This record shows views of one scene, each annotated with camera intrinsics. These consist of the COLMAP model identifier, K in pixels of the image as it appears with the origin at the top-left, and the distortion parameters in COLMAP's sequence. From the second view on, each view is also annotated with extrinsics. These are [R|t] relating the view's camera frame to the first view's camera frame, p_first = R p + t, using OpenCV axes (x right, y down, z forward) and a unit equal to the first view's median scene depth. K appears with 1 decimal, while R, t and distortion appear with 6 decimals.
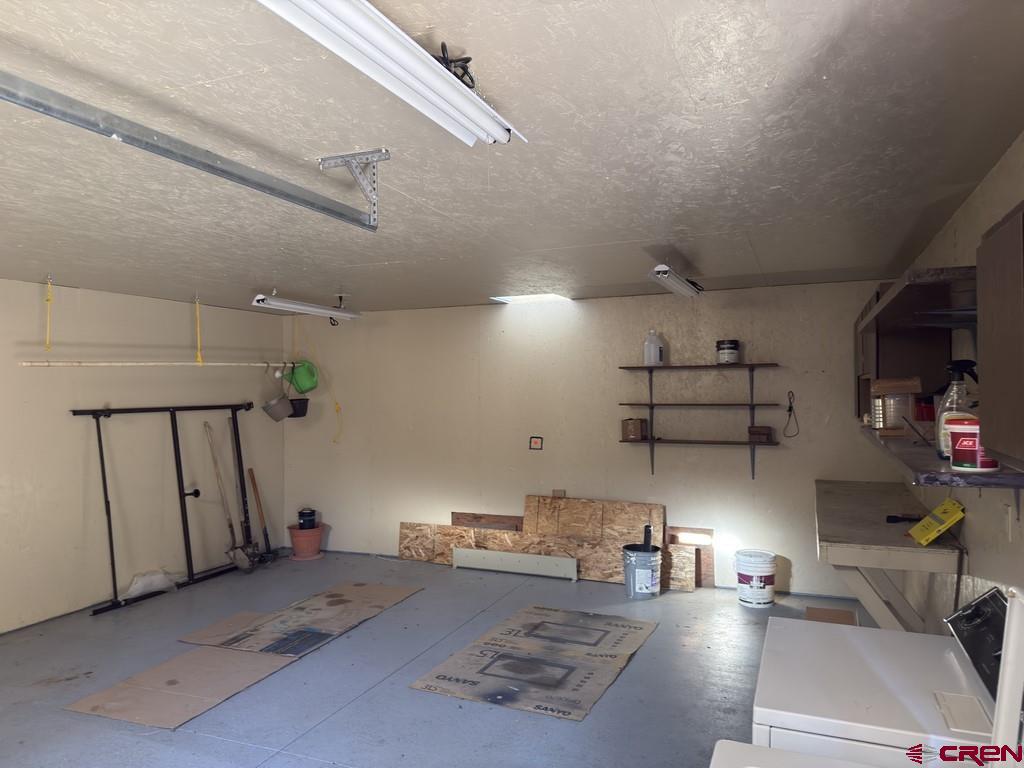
lens RADIAL K [[714.8, 0, 514.3], [0, 714.8, 367.5], [0, 0, 1]] dist [0.054508, -0.066310]
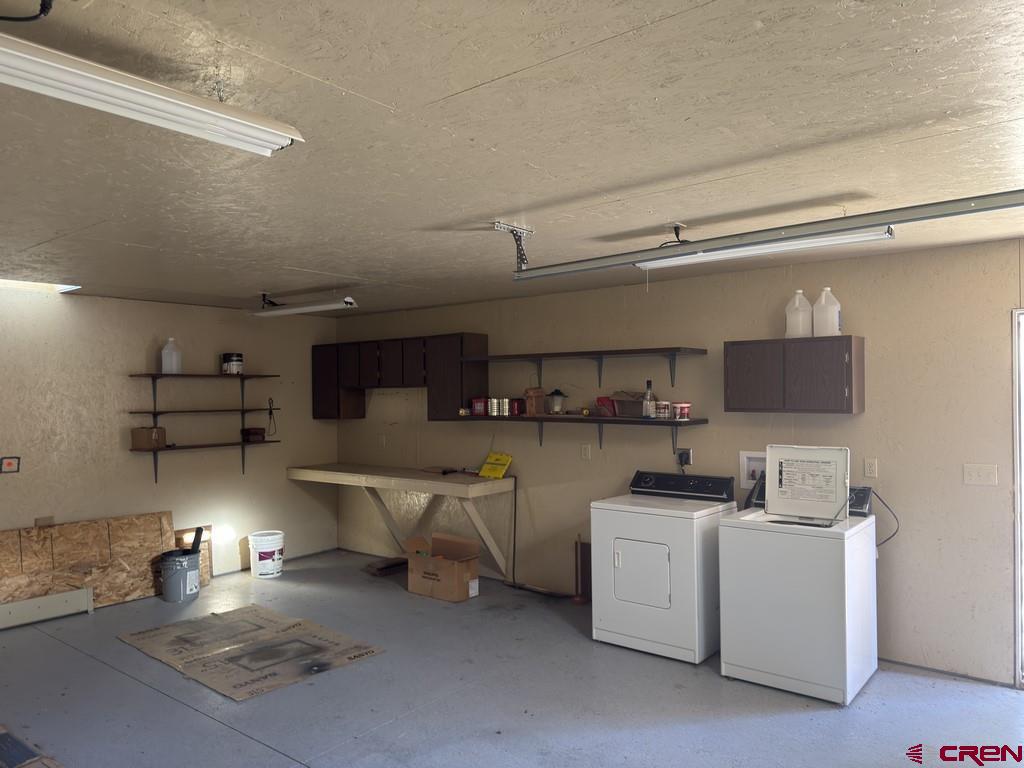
lens RADIAL K [[714.8, 0, 515.1], [0, 714.8, 388.8], [0, 0, 1]] dist [0.054508, -0.066310]
pose [[0.289970, 0.009131, 0.956992, -0.648447], [-0.018891, 0.999814, -0.003816, 0.014219], [-0.956849, -0.016972, 0.290089, 0.248409]]
